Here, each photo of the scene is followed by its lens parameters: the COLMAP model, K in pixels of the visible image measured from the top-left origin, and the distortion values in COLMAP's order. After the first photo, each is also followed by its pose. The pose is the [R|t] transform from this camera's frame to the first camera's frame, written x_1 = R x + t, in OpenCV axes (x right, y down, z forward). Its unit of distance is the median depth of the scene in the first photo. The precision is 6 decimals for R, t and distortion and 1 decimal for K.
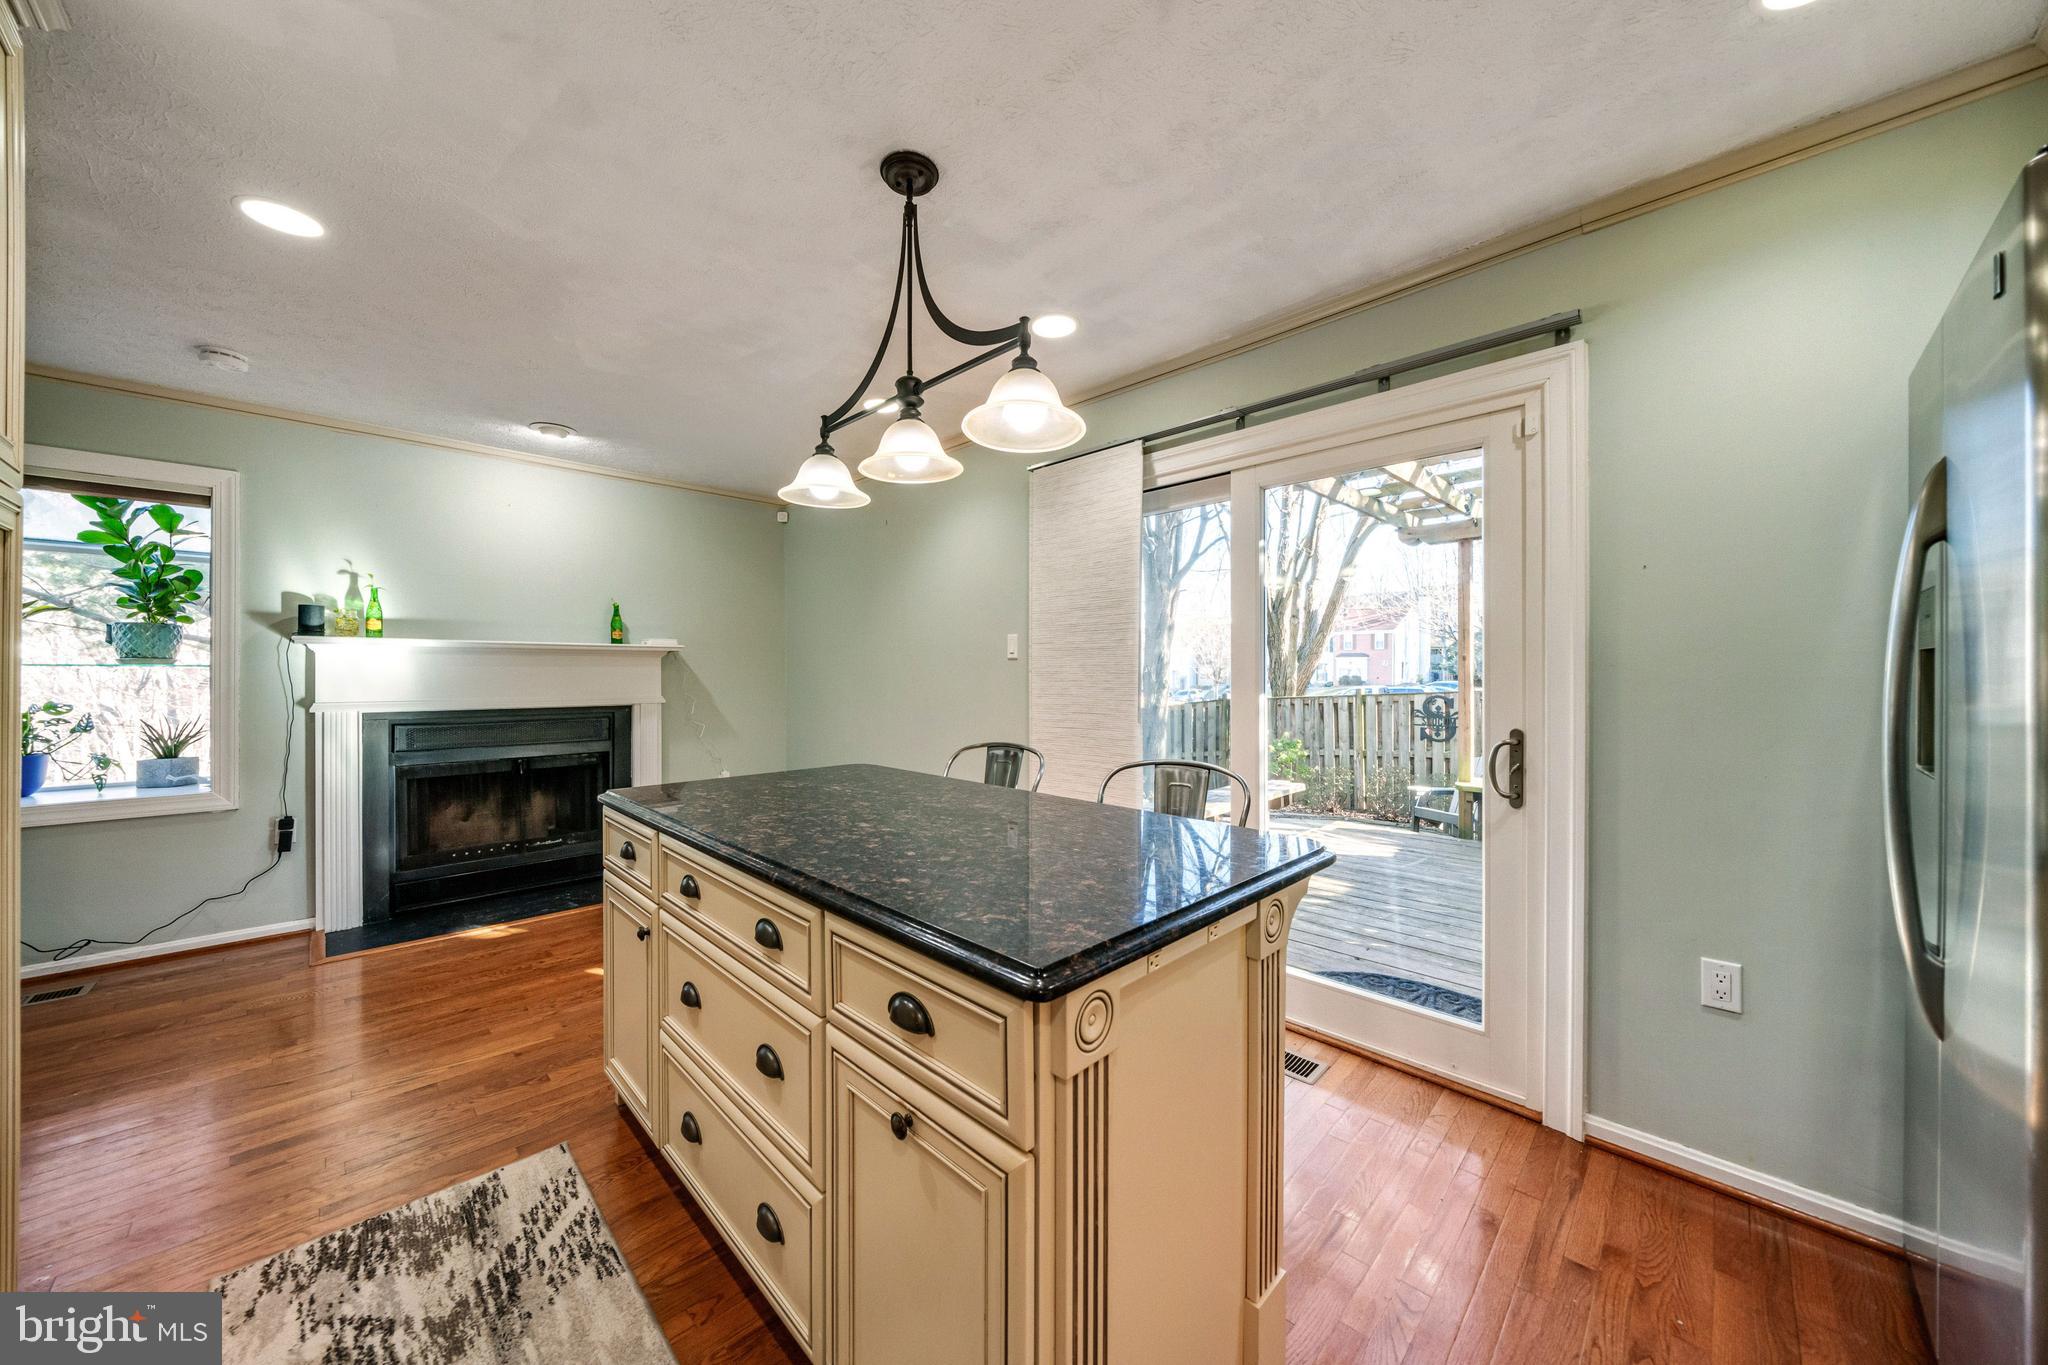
lens RADIAL K [[704.8, 0, 1023.5], [0, 704.8, 696.0], [0, 0, 1]] dist [-0.001042, -0.000058]
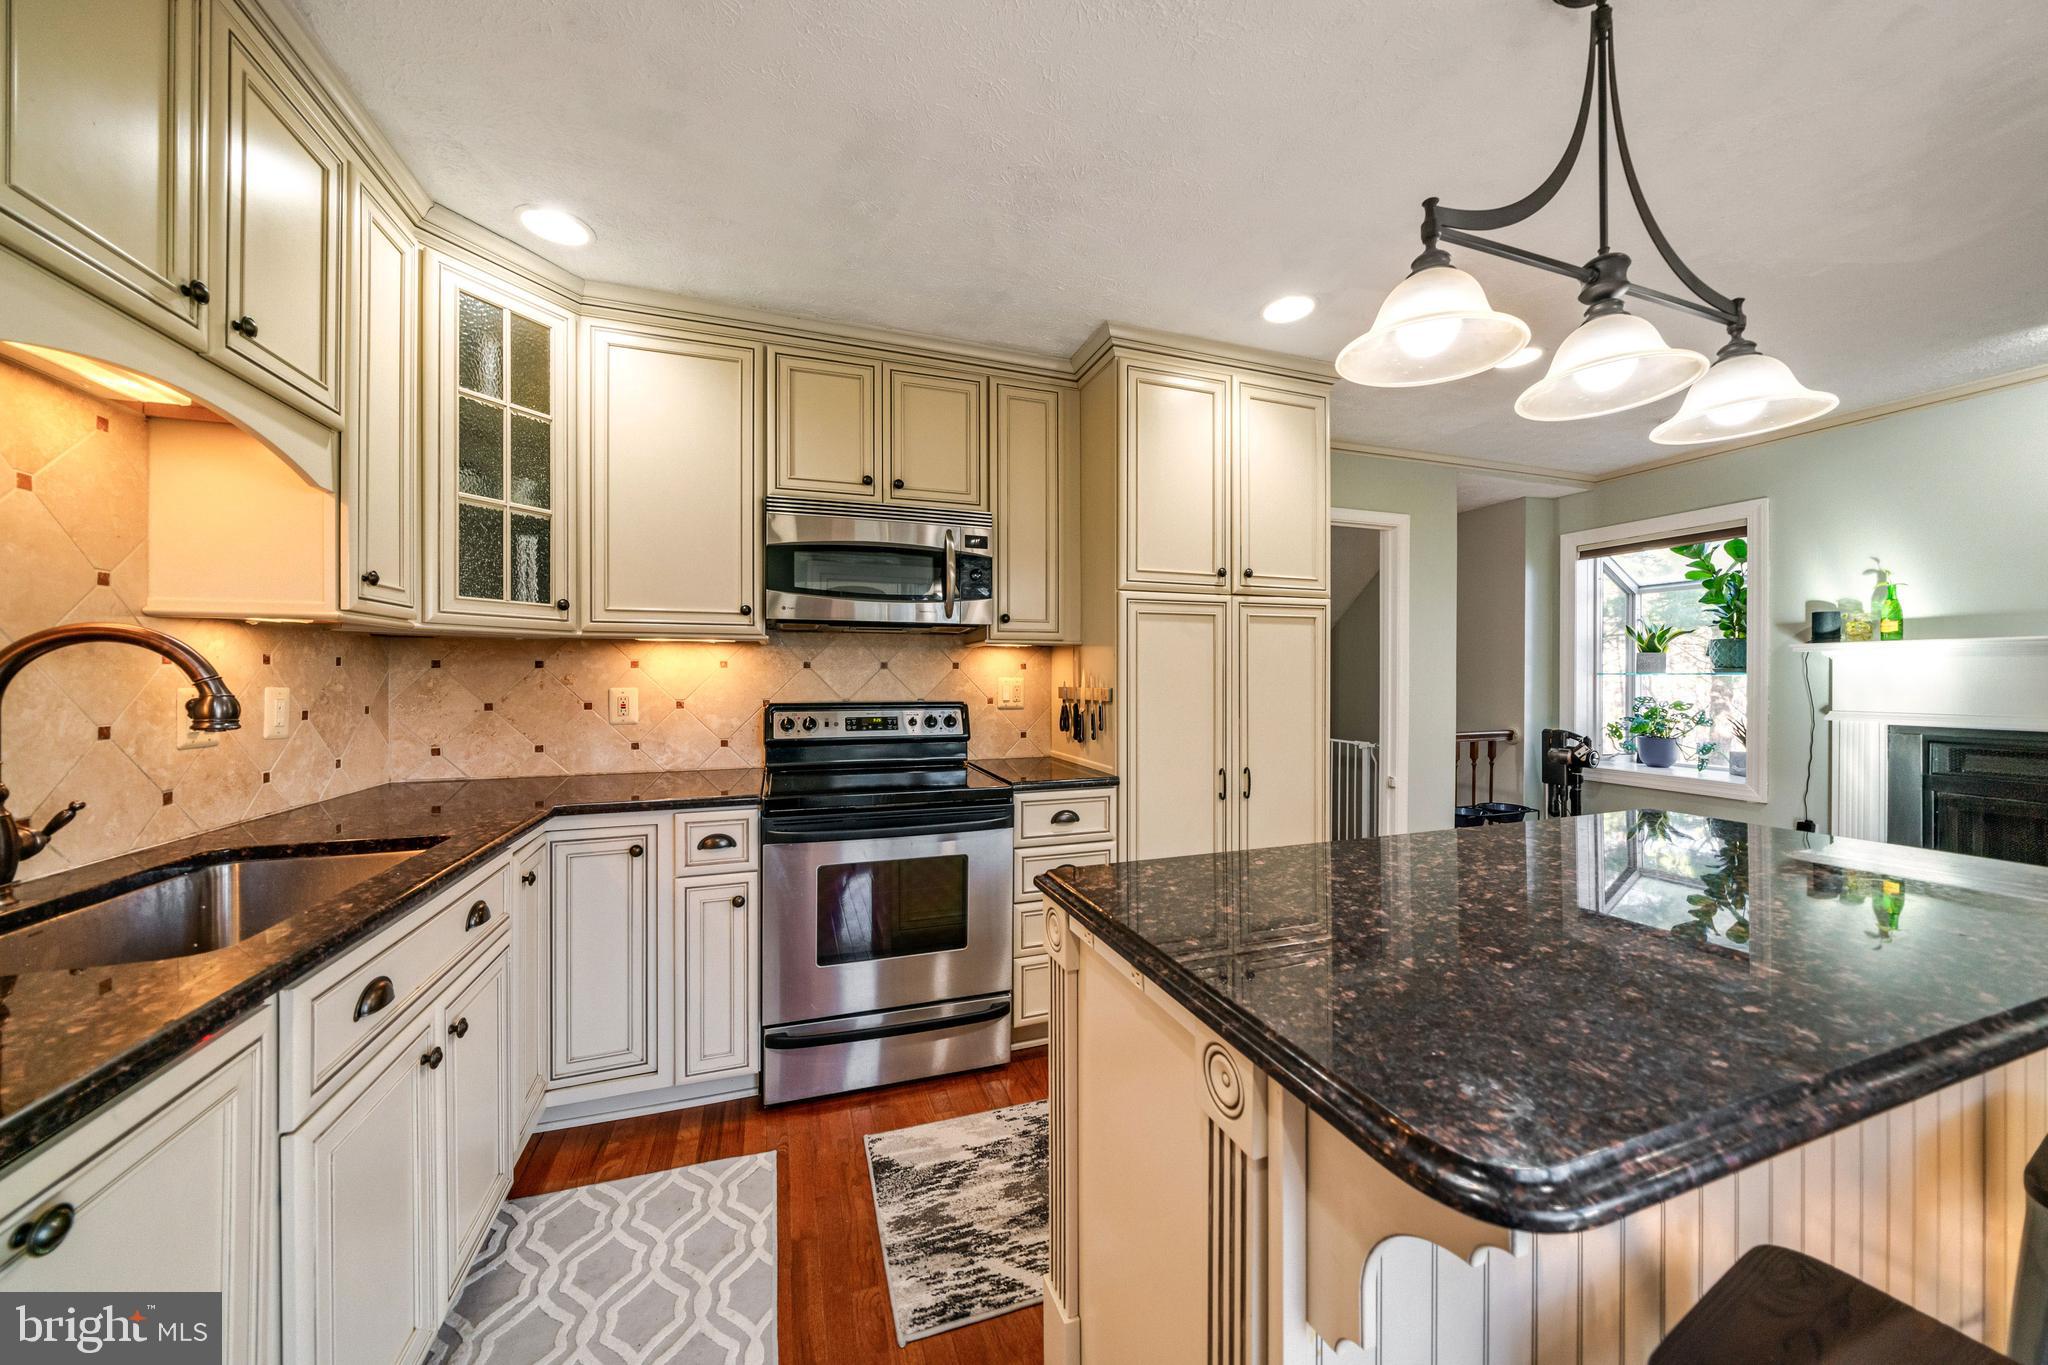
lens RADIAL K [[700.2, 0, 1013.8], [0, 700.2, 676.7], [0, 0, 1]] dist [-0.000145, 0.000018]
pose [[-0.442733, 0.000000, -0.896653, 0.753648], [-0.030015, 0.999440, 0.014820, -0.034829], [0.896151, 0.033474, -0.442485, 0.827380]]
